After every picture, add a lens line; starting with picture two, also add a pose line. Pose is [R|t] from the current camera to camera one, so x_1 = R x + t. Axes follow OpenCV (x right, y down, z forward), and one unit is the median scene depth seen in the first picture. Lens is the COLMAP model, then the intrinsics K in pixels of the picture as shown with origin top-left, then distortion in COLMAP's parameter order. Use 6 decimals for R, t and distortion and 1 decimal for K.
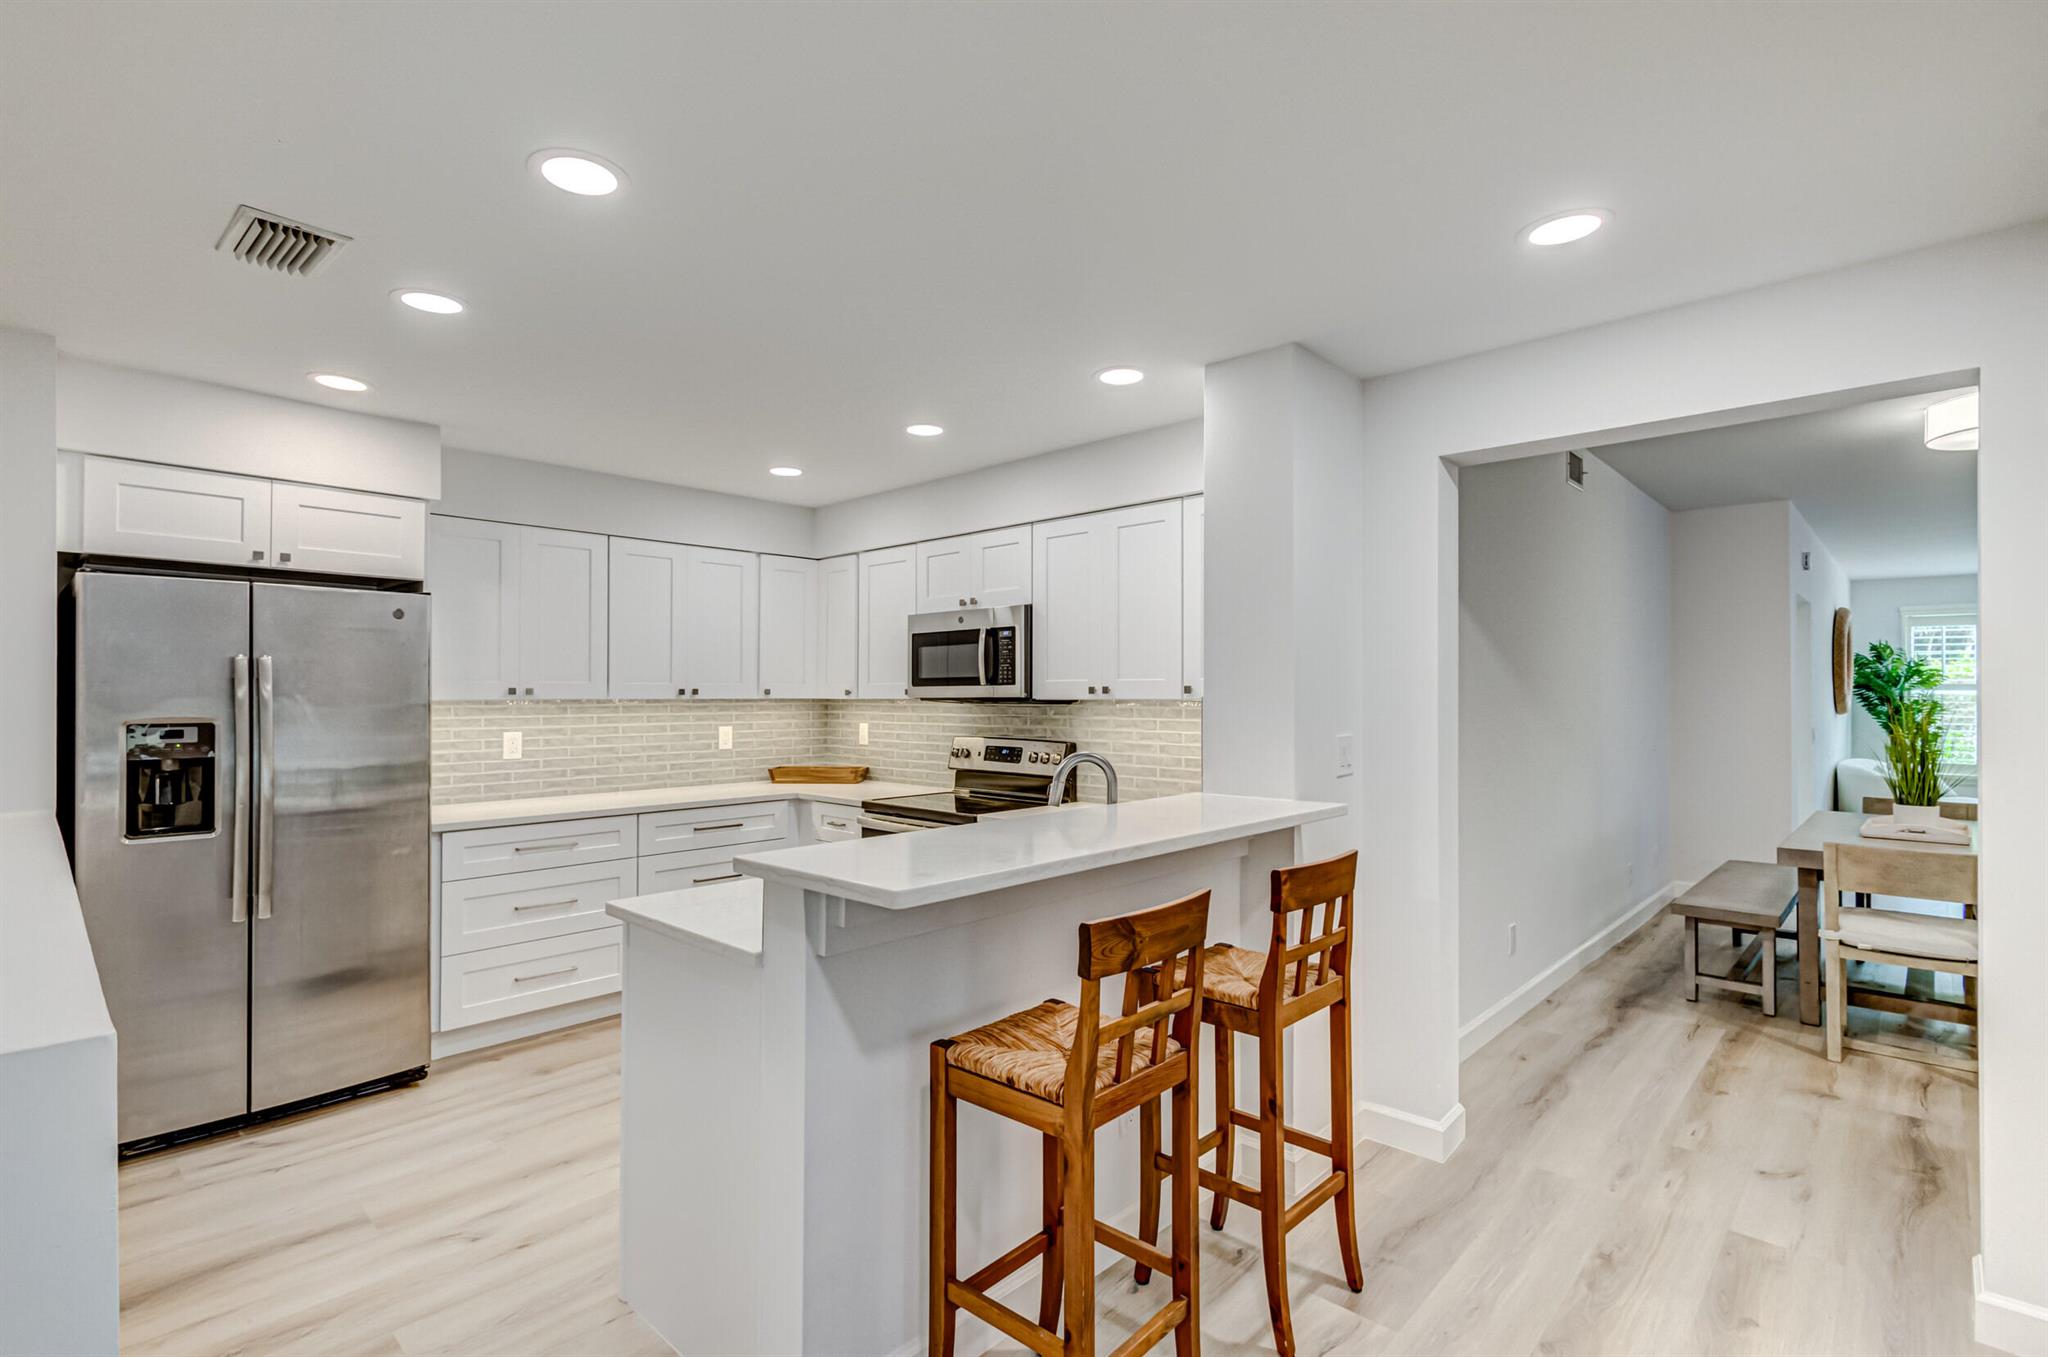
lens RADIAL K [[965.4, 0, 1021.9], [0, 965.4, 685.1], [0, 0, 1]] dist [0.012917, -0.000301]
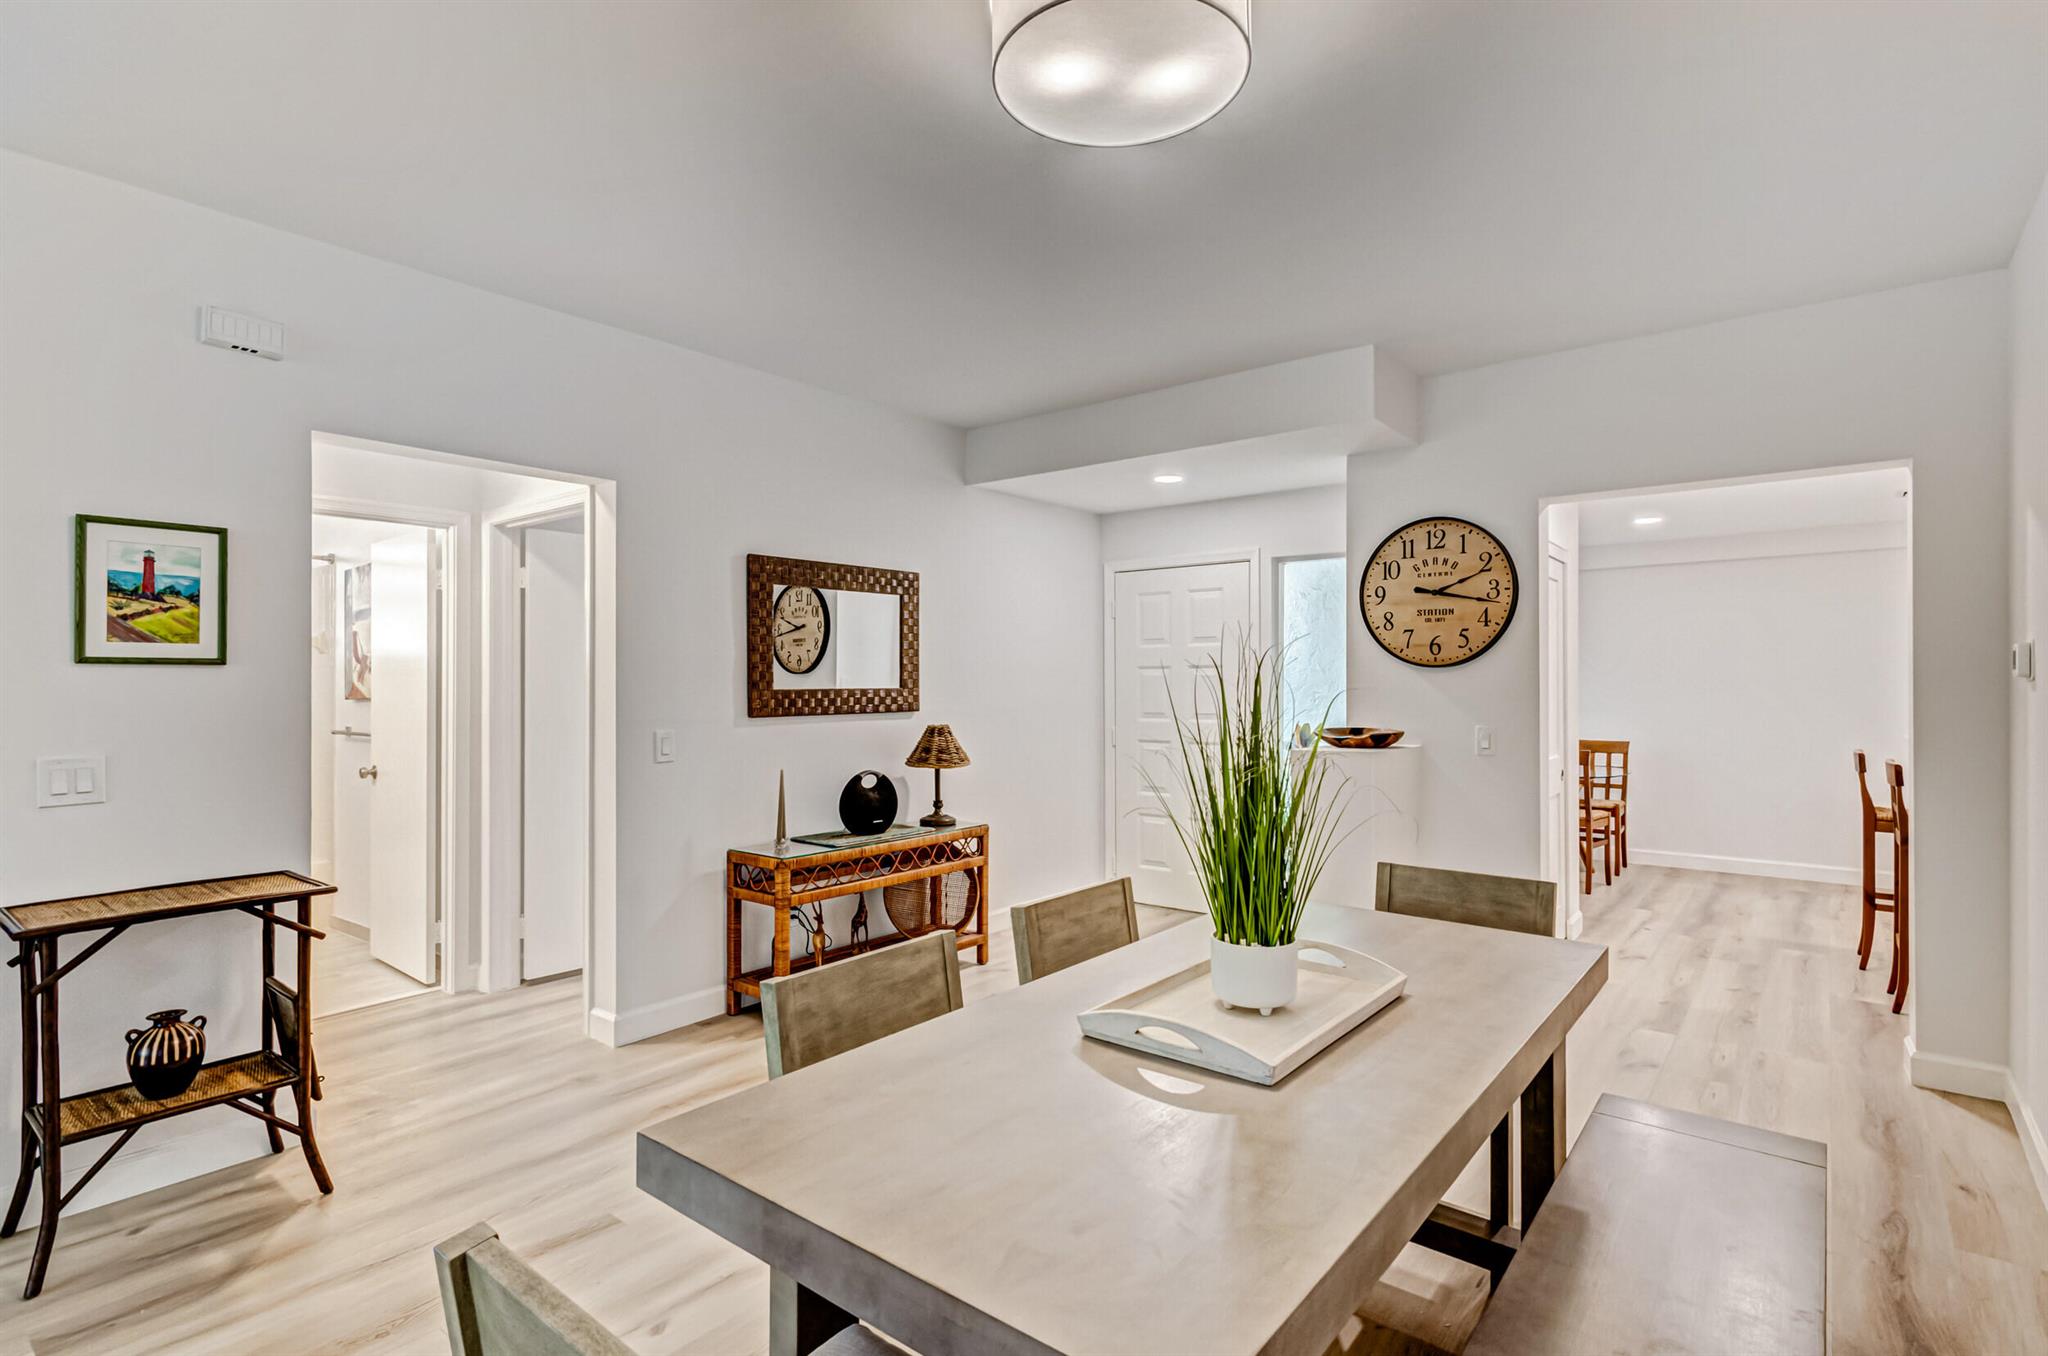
lens RADIAL K [[1002.2, 0, 1024.0], [0, 1002.2, 678.0], [0, 0, 1]] dist [0.034136, -0.026871]
pose [[-0.996805, 0.002926, -0.079817, 0.944940], [0.004149, 0.999876, -0.015160, 0.023936], [0.079762, -0.015443, -0.996694, 1.270182]]
